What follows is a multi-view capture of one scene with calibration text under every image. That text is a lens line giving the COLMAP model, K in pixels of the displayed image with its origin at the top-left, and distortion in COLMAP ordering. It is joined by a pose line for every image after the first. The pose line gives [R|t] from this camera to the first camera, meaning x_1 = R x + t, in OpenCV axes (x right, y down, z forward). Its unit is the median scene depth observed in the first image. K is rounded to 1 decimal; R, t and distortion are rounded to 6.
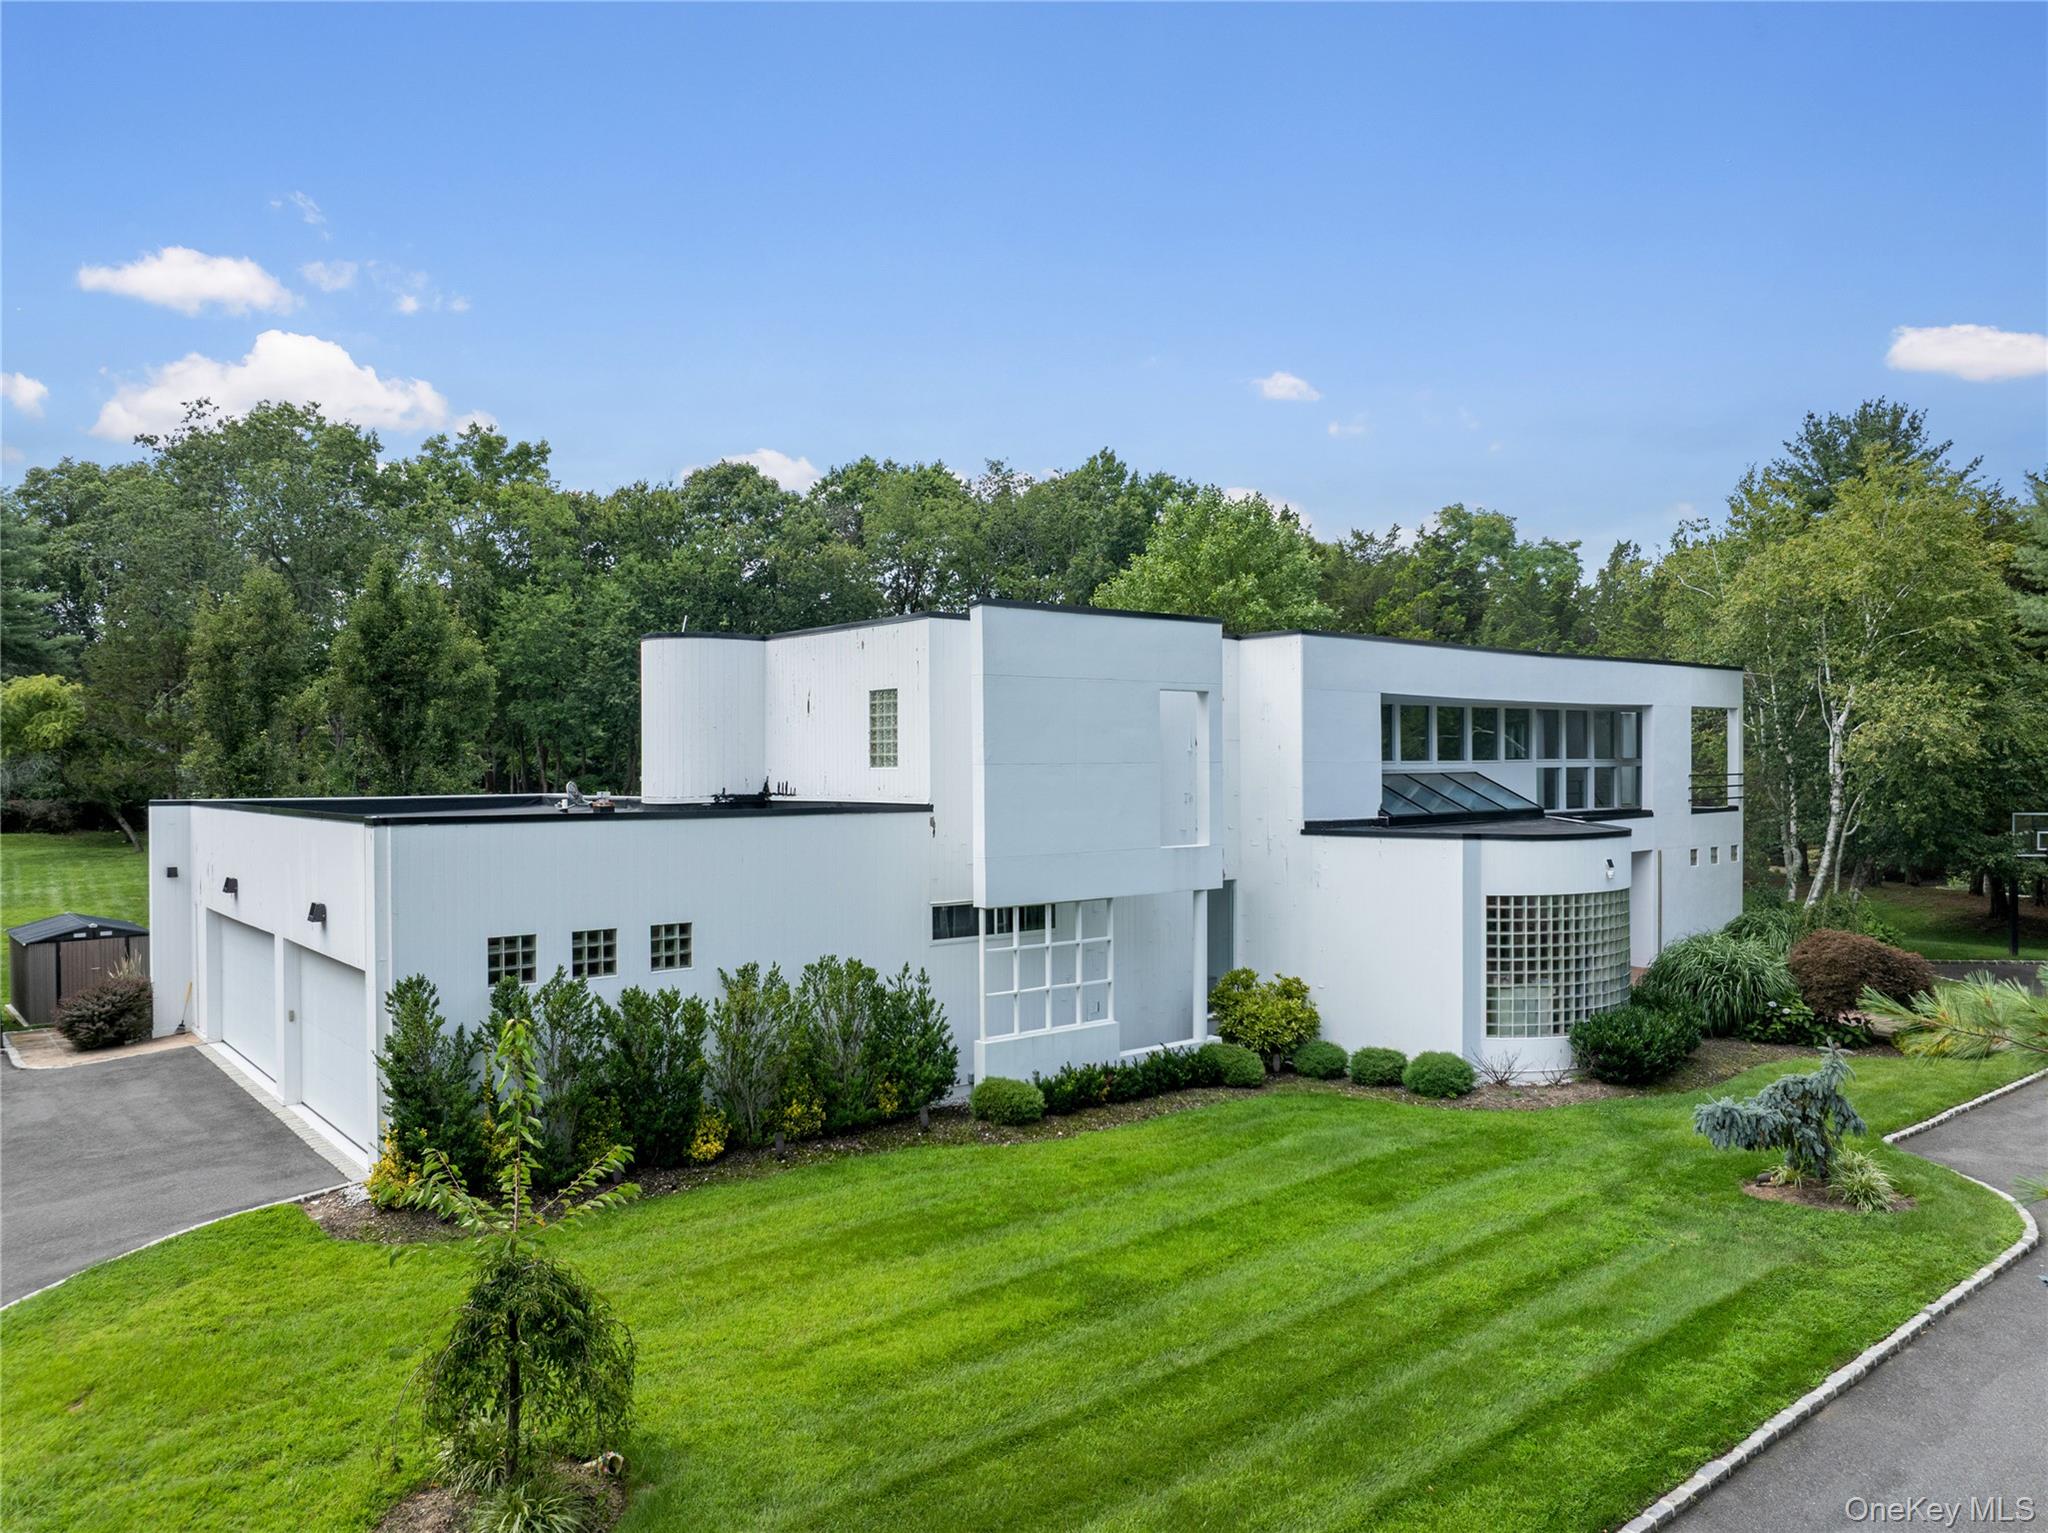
lens RADIAL K [[1446.2, 0, 1024.0], [0, 1446.2, 766.5], [0, 0, 1]] dist [-0.005215, -0.000596]
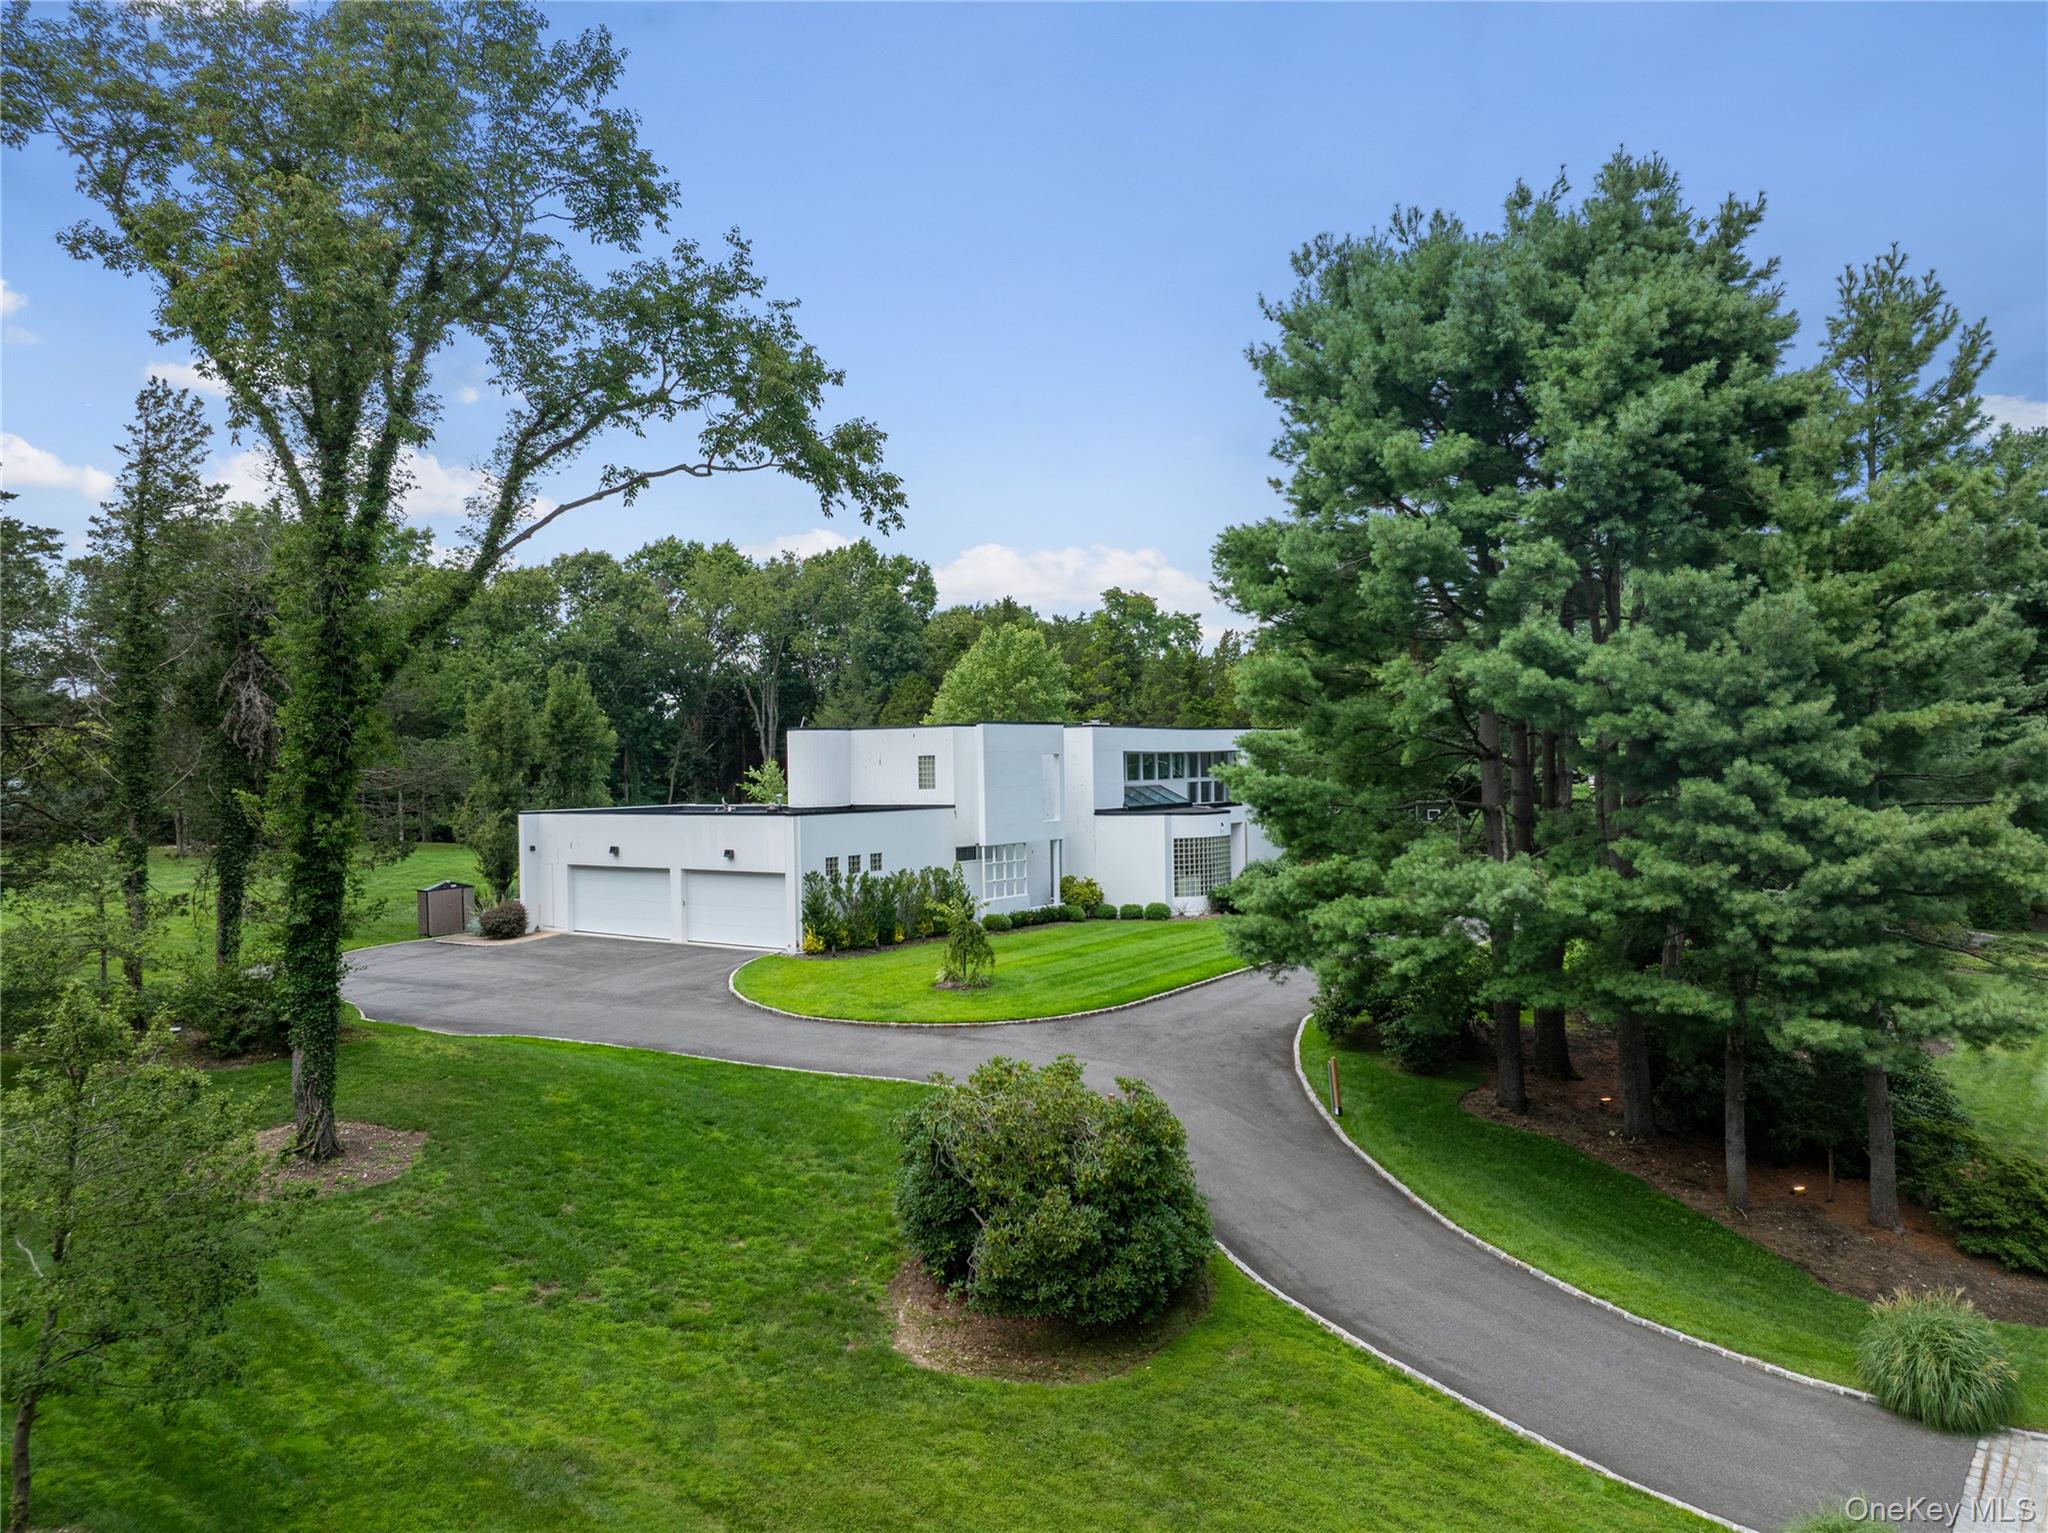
lens RADIAL K [[1433.5, 0, 1024.0], [0, 1433.5, 766.5], [0, 0, 1]] dist [0.226474, -0.000159]
pose [[0.969145, -0.011784, 0.246209, -0.463041], [0.012243, 0.999925, -0.000333, -0.029778], [-0.246186, 0.003337, 0.969217, -1.143648]]
